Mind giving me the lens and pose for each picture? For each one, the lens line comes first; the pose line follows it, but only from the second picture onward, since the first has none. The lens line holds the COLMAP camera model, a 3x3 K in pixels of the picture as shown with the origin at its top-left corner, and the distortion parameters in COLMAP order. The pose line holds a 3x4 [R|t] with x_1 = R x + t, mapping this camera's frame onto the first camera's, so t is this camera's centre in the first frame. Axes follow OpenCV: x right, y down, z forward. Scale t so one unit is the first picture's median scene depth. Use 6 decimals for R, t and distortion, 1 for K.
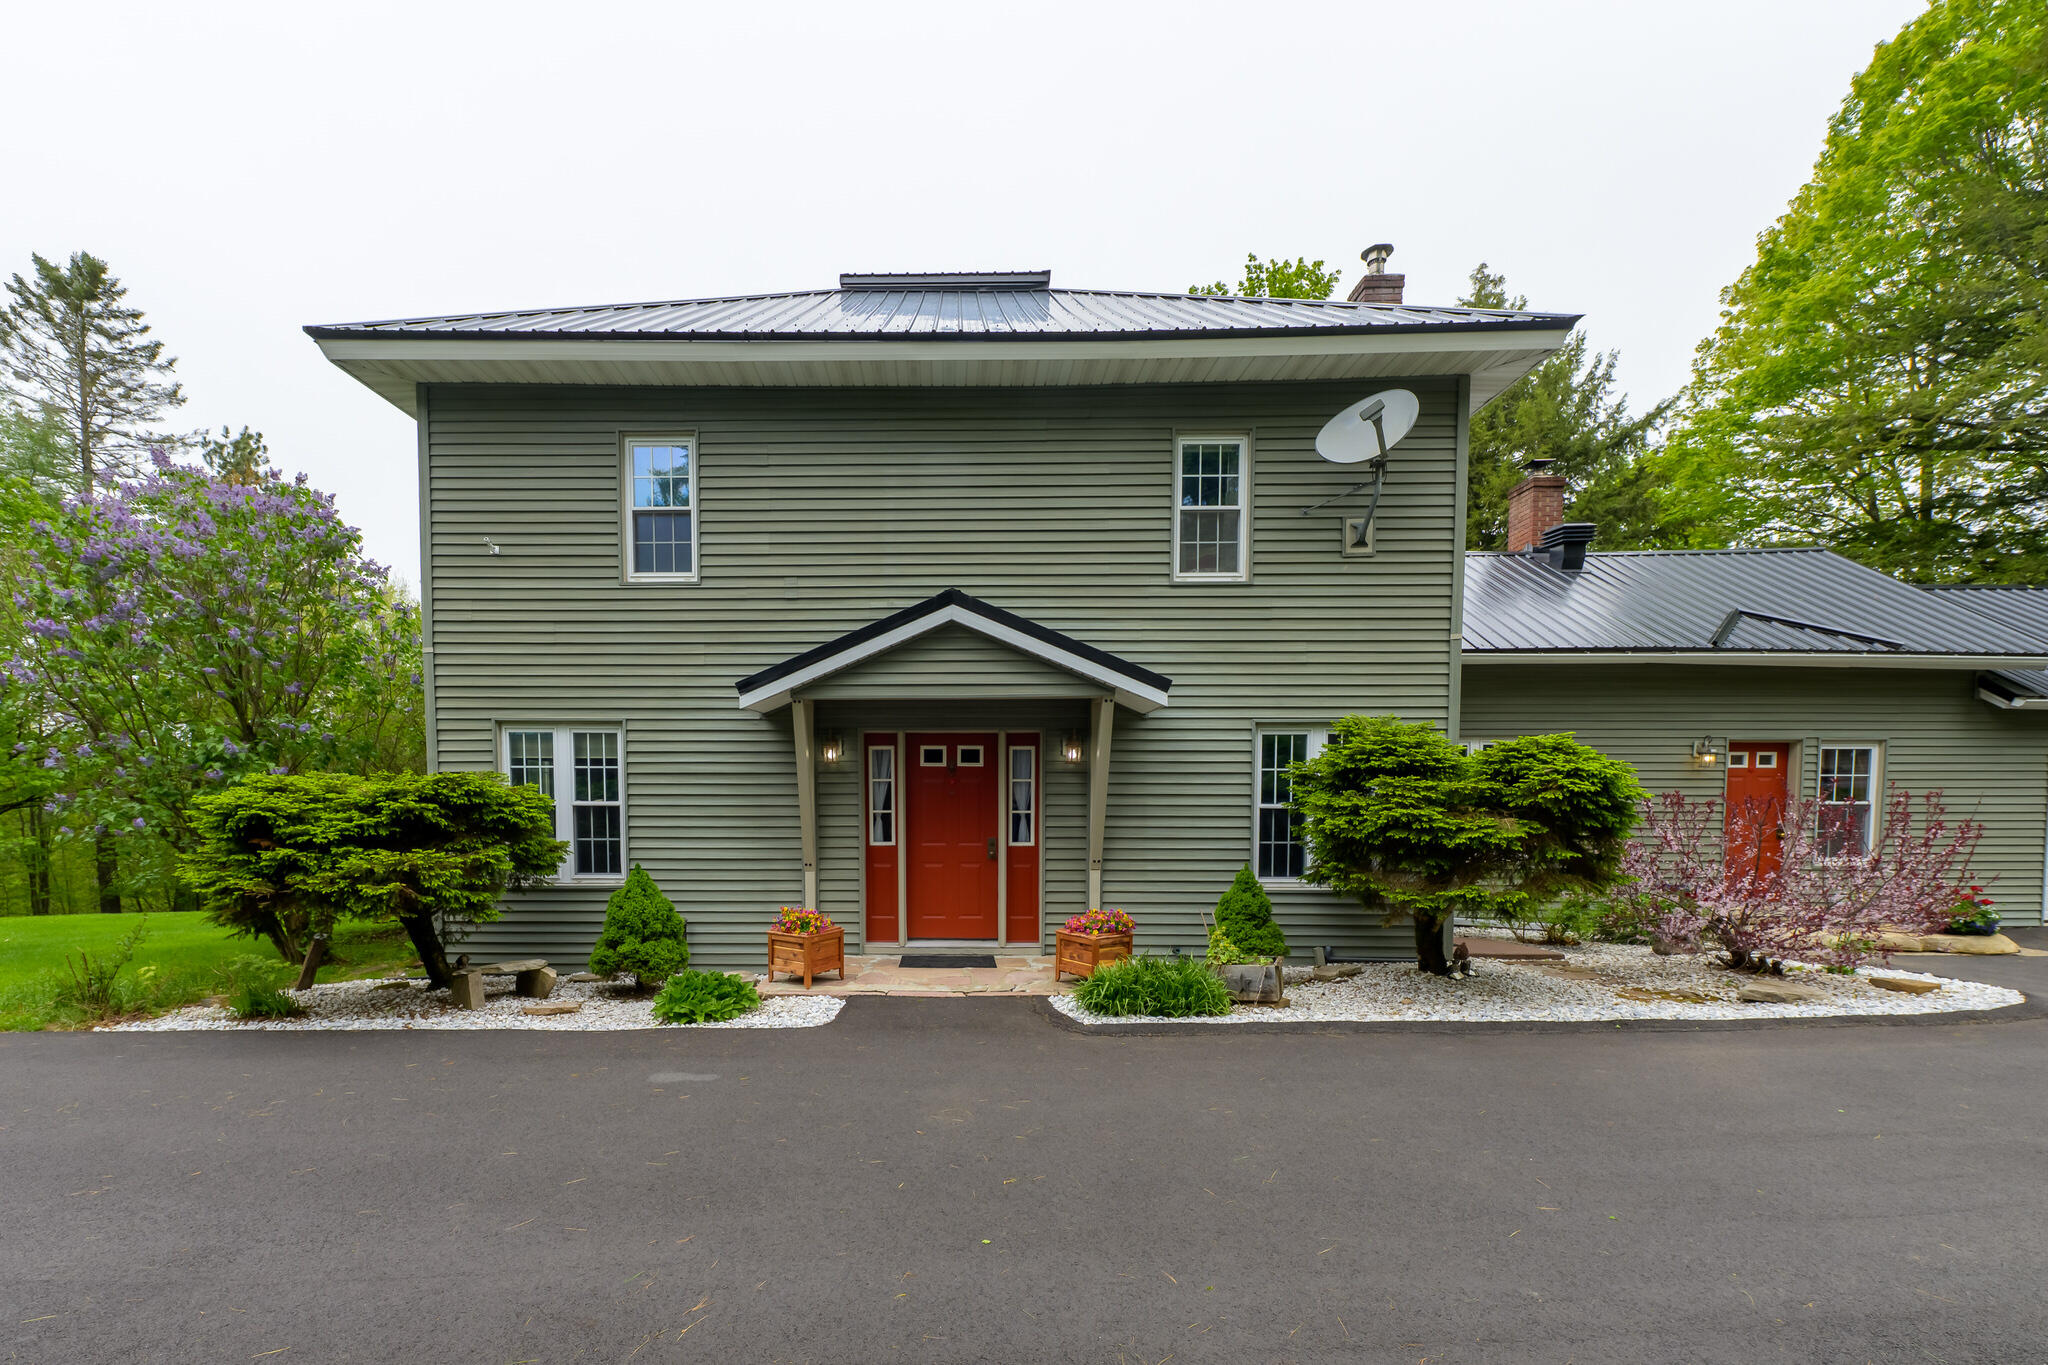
lens RADIAL K [[911.6, 0, 996.9], [0, 911.6, 805.5], [0, 0, 1]] dist [0.016041, 0.000418]
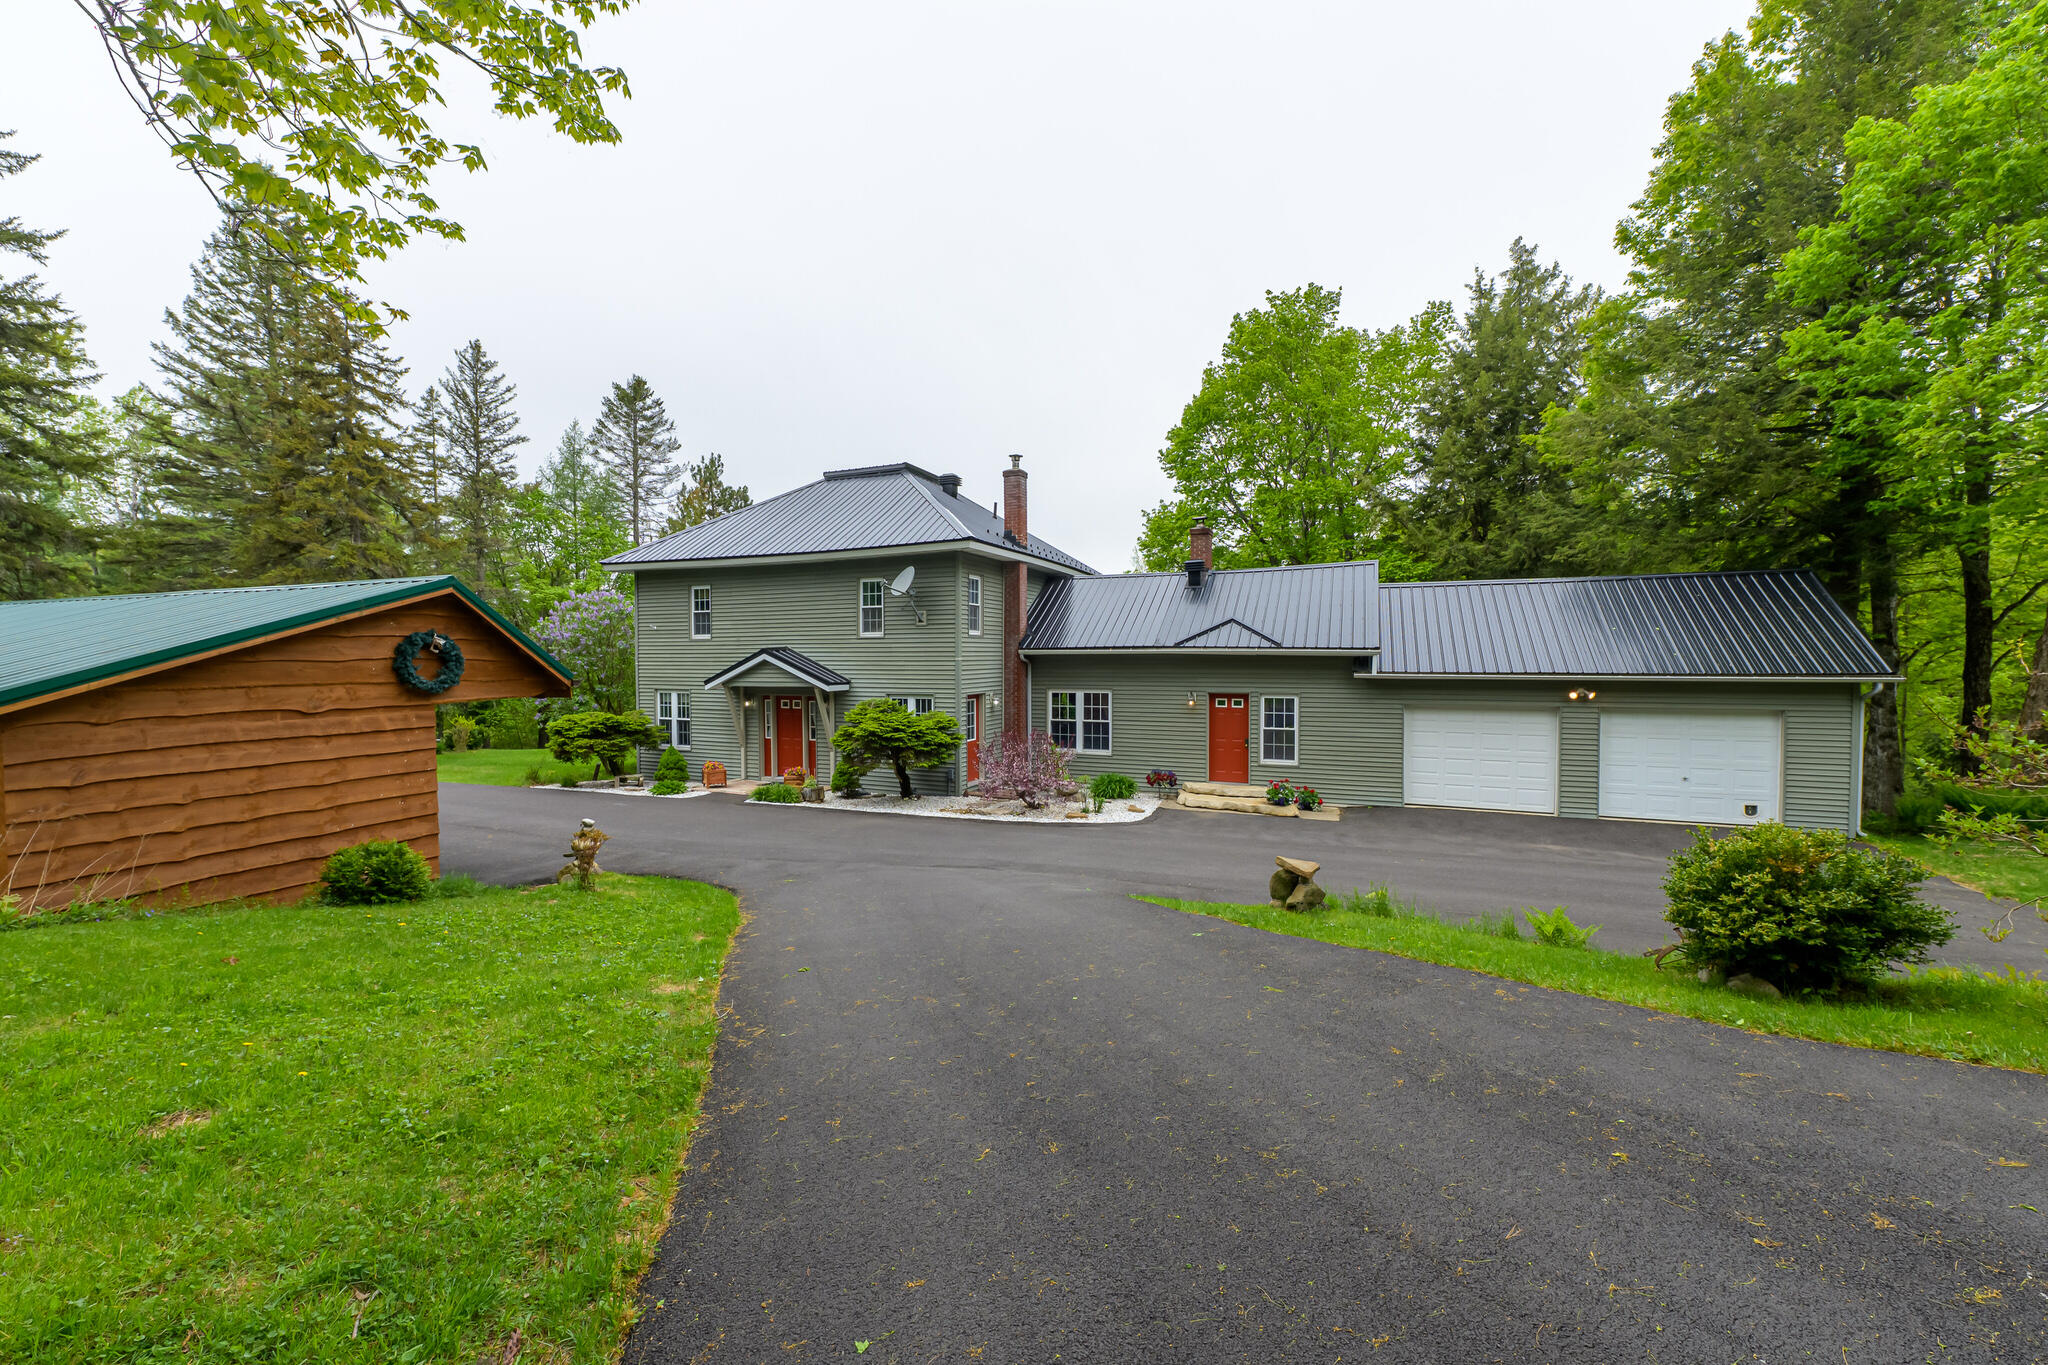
lens RADIAL K [[824.8, 0, 1025.1], [0, 824.8, 679.1], [0, 0, 1]] dist [0.001631, 0.000029]
pose [[0.928836, 0.006511, -0.370435, 1.409782], [-0.003630, 0.999958, 0.008474, -0.146711], [0.370474, -0.006526, 0.928820, -0.898440]]
